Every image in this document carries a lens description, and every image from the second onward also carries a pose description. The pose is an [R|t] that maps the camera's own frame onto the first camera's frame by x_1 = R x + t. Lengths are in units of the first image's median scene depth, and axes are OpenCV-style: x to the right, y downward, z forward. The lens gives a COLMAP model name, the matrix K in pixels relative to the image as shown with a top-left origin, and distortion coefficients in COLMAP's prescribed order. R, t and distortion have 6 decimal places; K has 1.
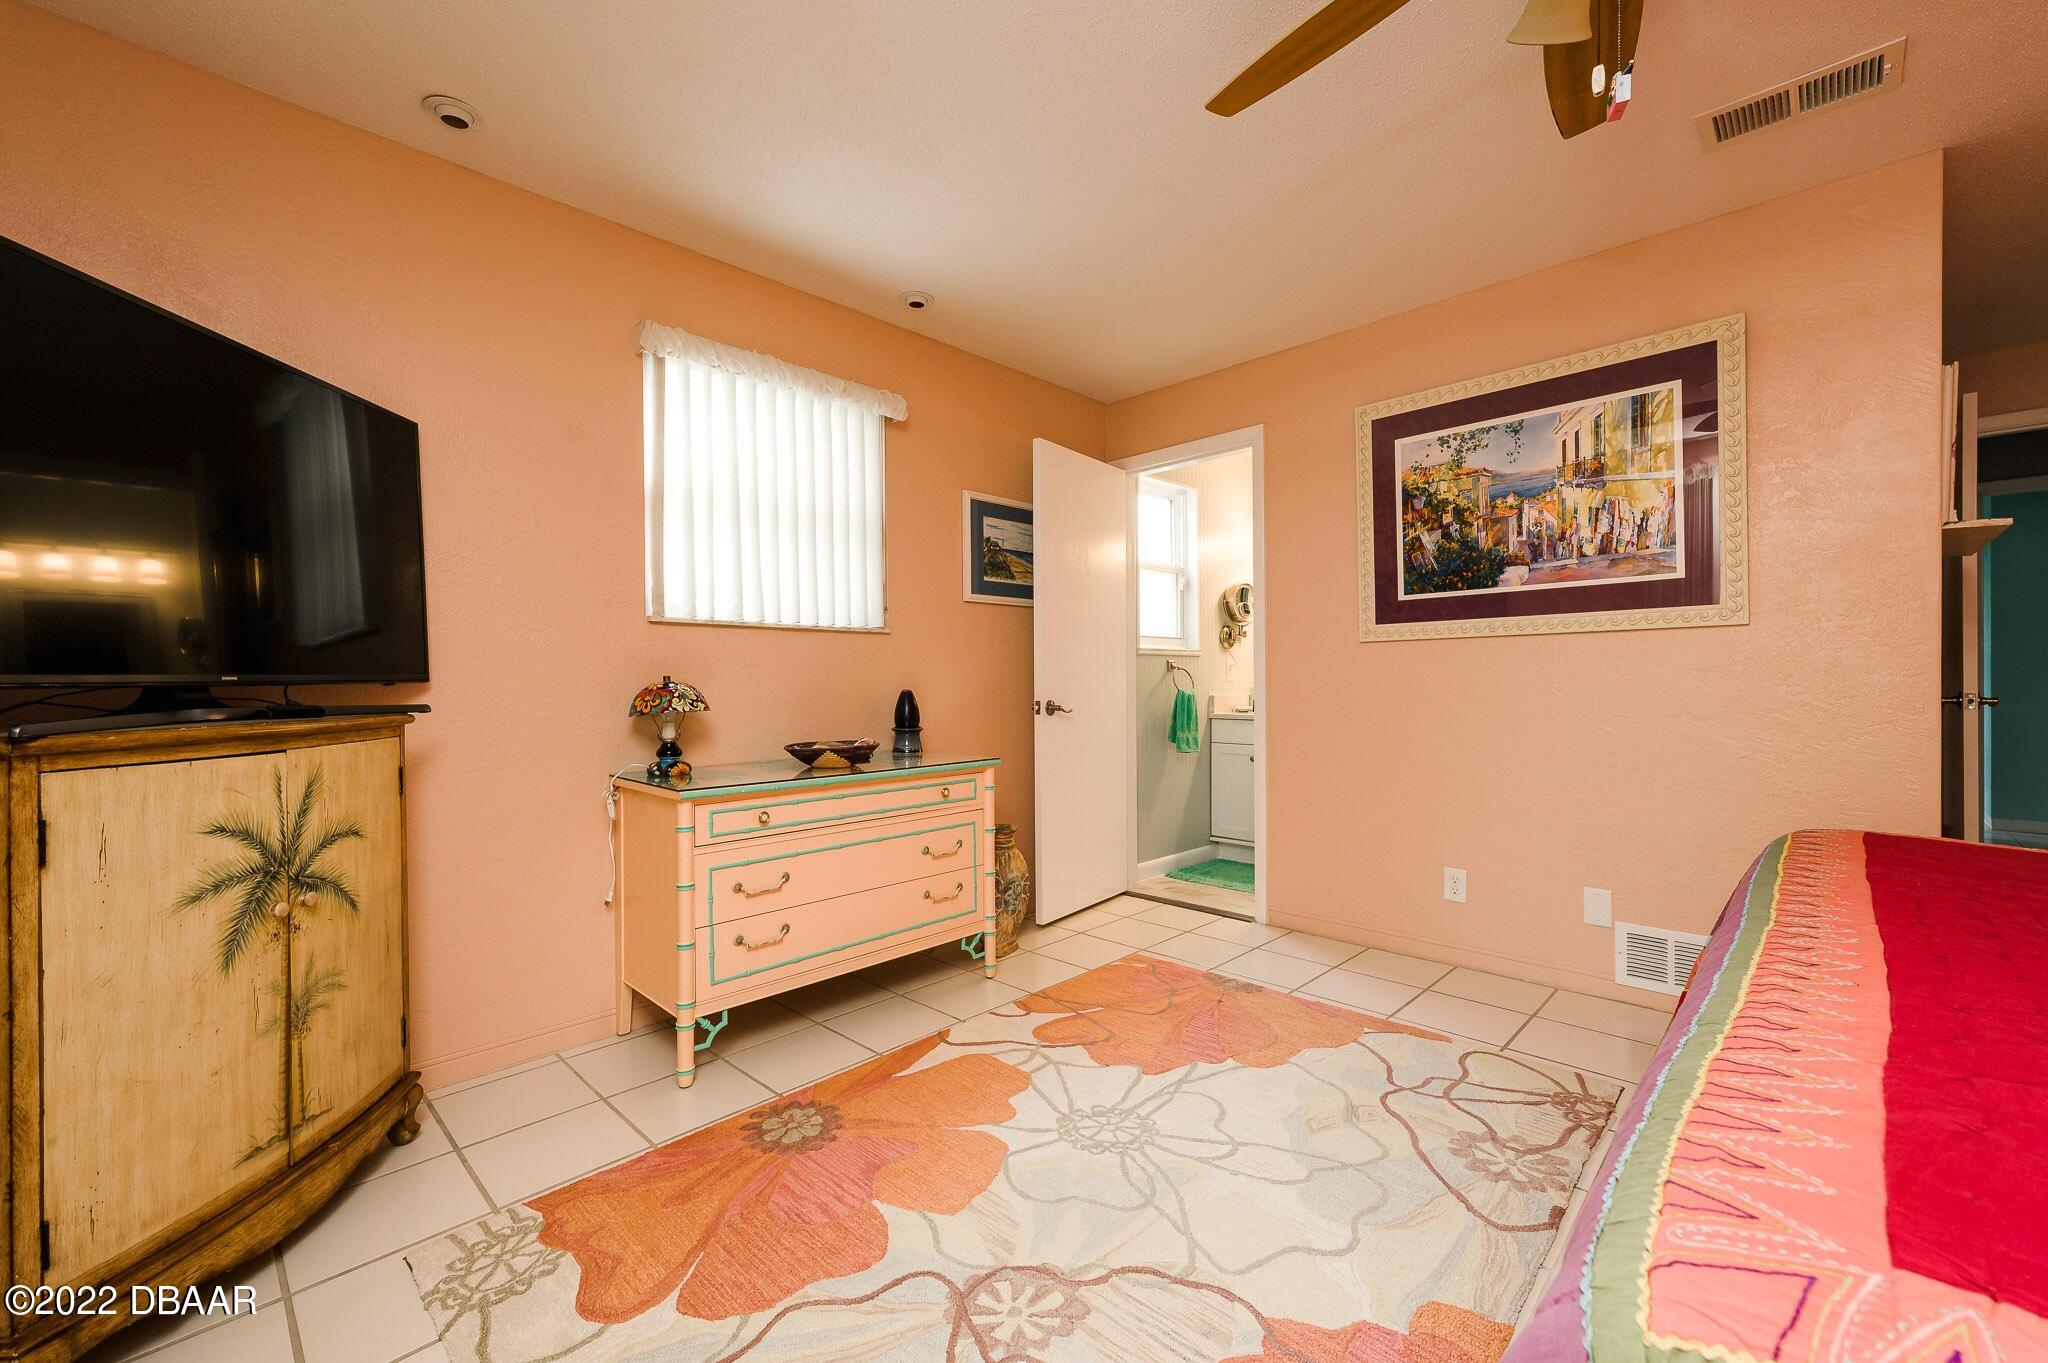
lens RADIAL K [[813.3, 0, 1025.5], [0, 813.3, 683.7], [0, 0, 1]] dist [0.003861, -0.000064]
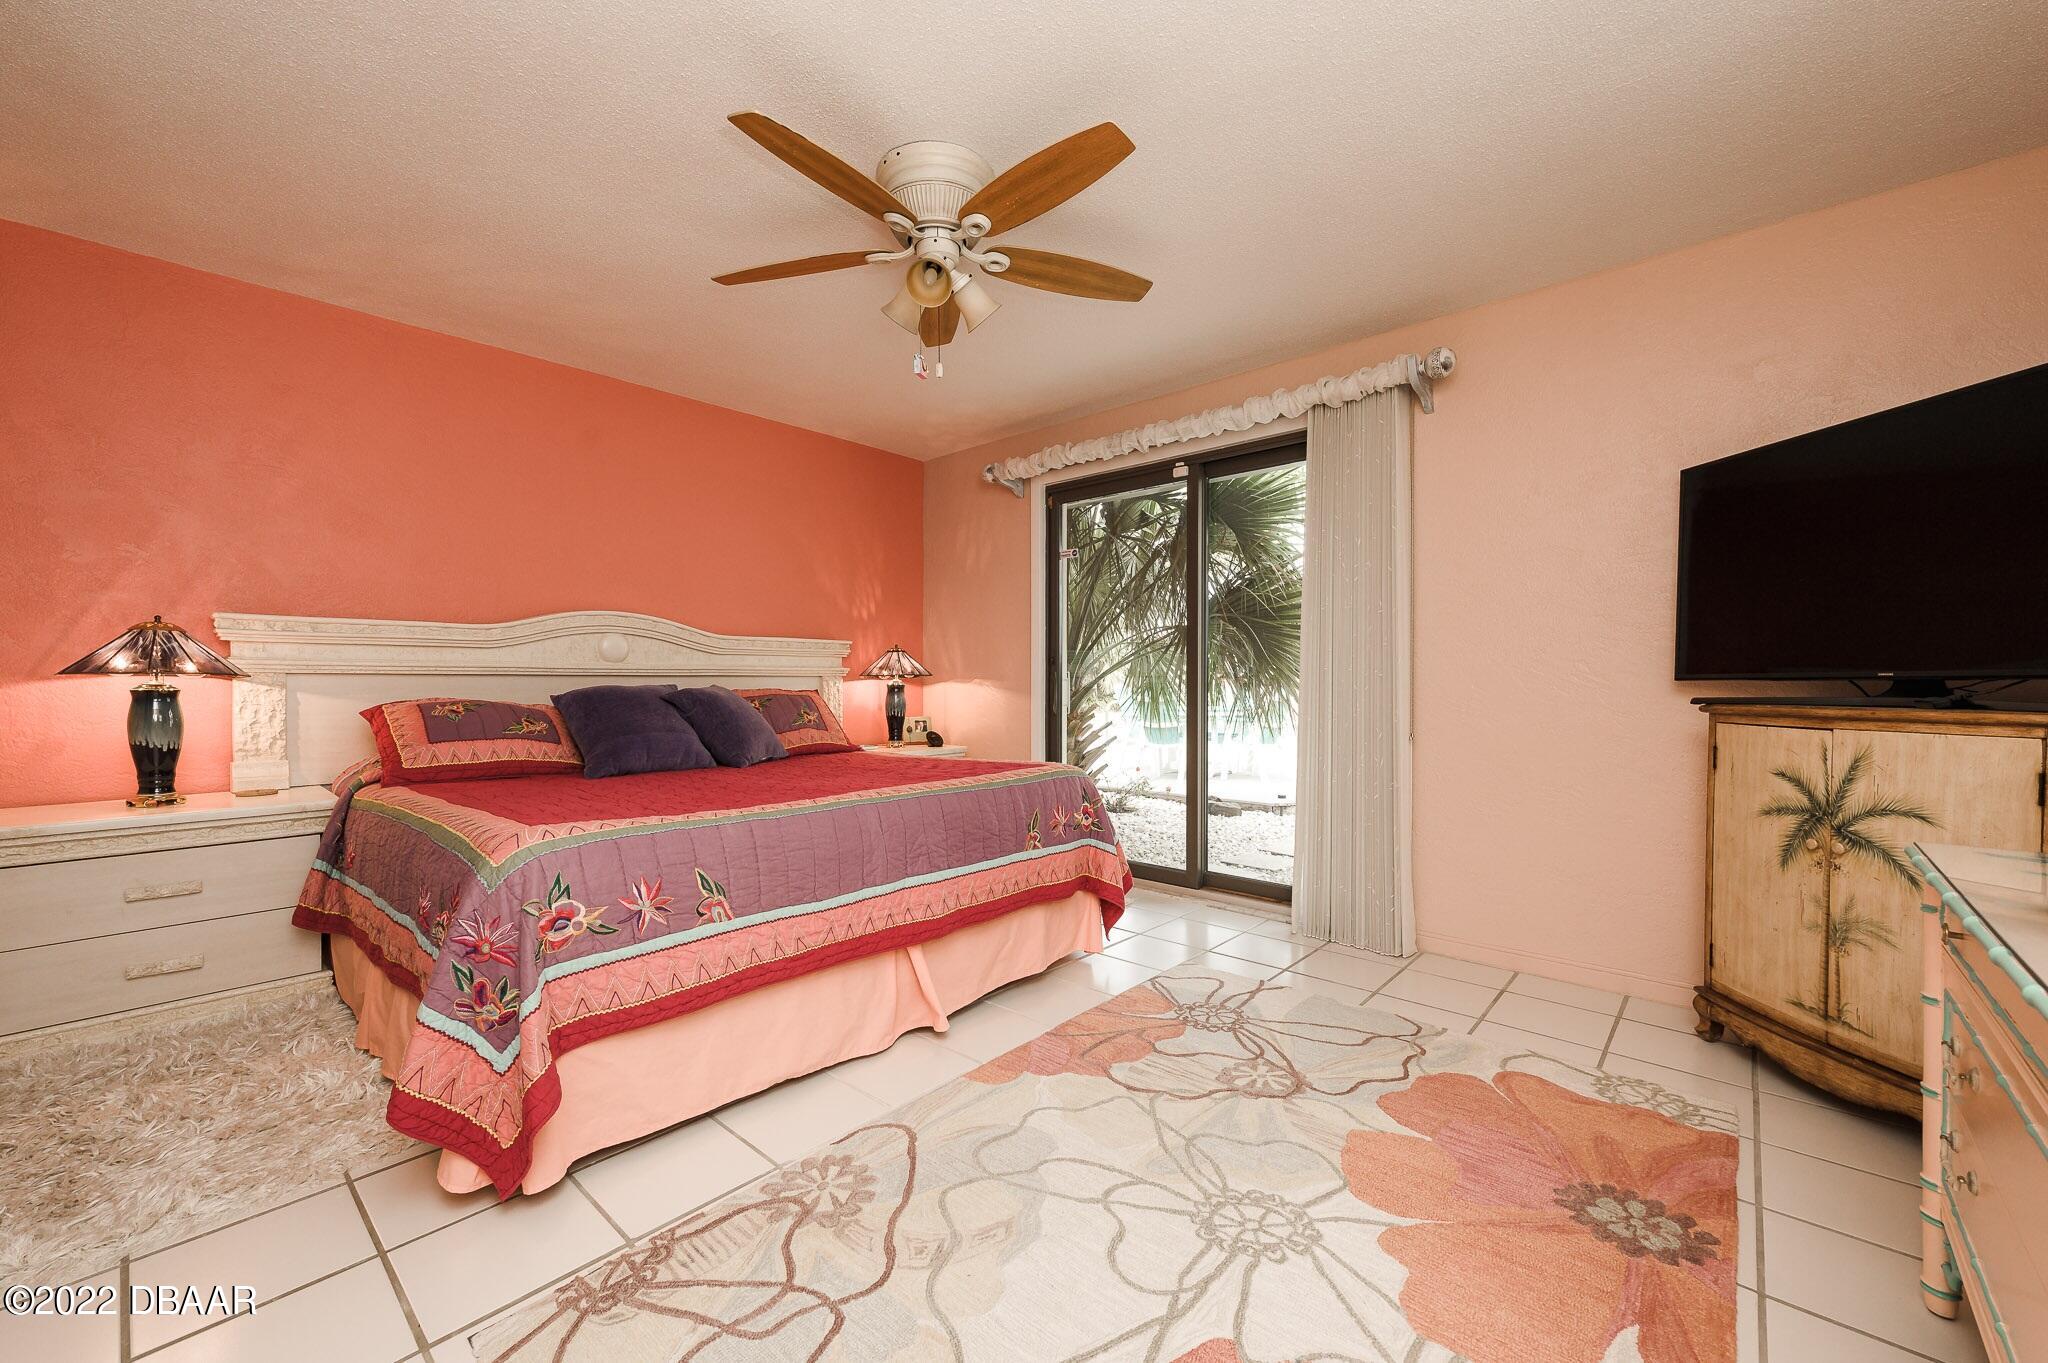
lens RADIAL K [[813.3, 0, 1023.2], [0, 813.3, 681.2], [0, 0, 1]] dist [0.003861, -0.000064]
pose [[-0.998958, 0.008276, -0.044883, 0.442197], [0.008160, 0.999963, 0.002754, -0.009804], [0.044904, 0.002385, -0.998988, 2.186925]]
